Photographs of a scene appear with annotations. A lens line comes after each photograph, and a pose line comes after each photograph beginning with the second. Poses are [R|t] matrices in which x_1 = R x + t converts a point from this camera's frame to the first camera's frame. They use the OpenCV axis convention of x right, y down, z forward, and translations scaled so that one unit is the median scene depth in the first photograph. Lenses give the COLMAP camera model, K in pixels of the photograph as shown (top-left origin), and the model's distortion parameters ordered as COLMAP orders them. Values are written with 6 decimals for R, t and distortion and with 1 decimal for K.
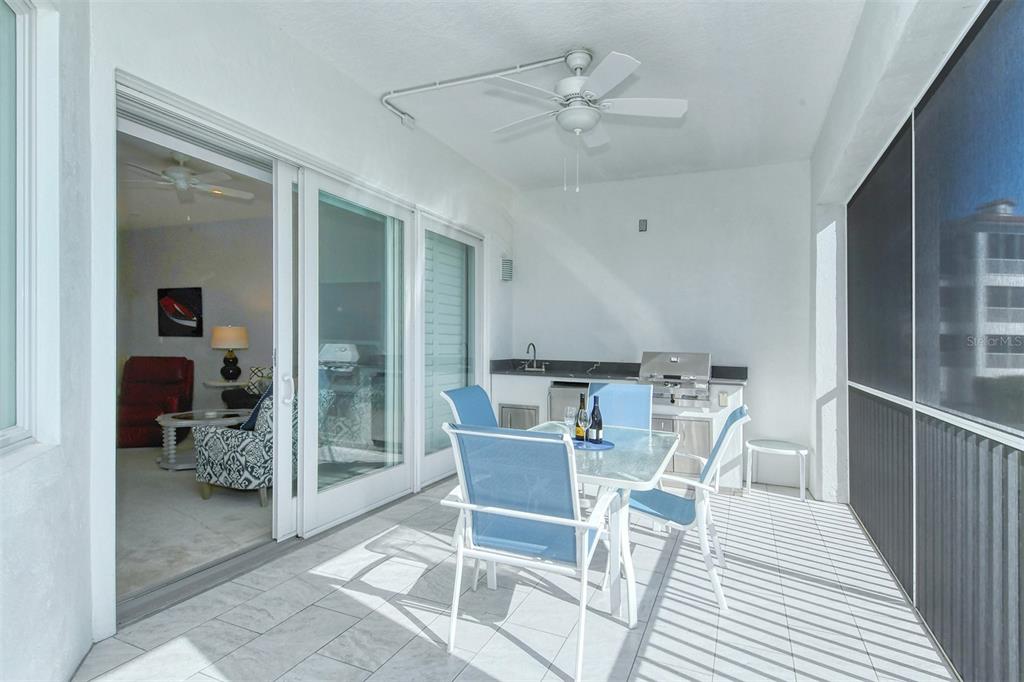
lens RADIAL K [[533.3, 0, 507.3], [0, 533.3, 341.3], [0, 0, 1]] dist [0.032466, -0.026123]
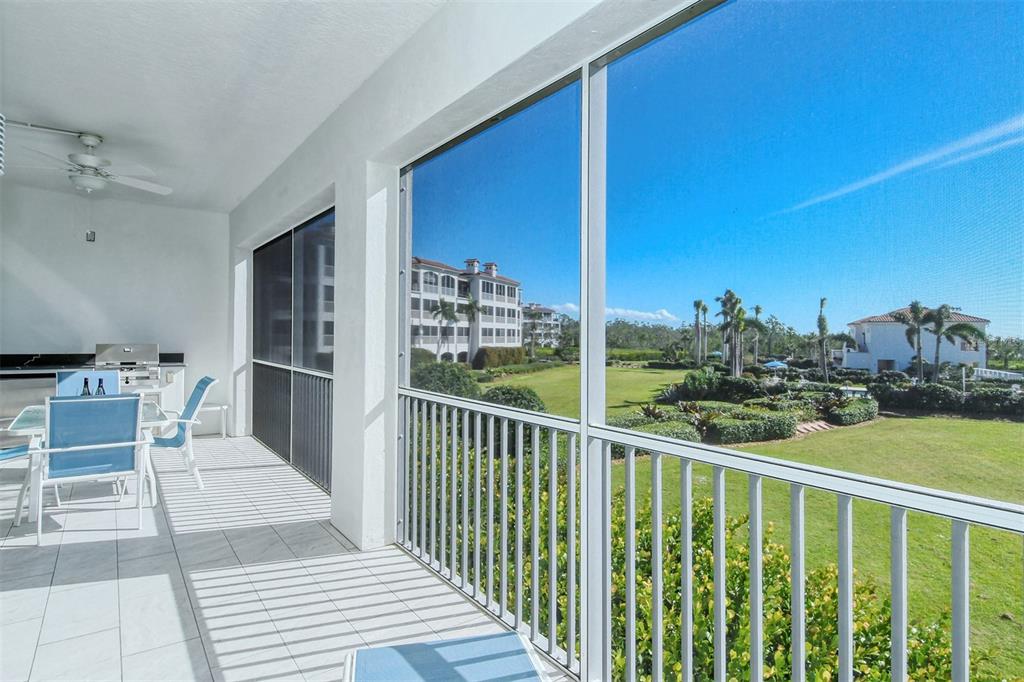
lens RADIAL K [[561.0, 0, 499.3], [0, 561.0, 323.3], [0, 0, 1]] dist [0.046175, -0.033047]
pose [[0.518272, 0.003716, 0.855208, -0.410940], [-0.003888, 0.999990, -0.001988, -0.031164], [-0.855207, -0.002295, 0.518282, -0.484505]]
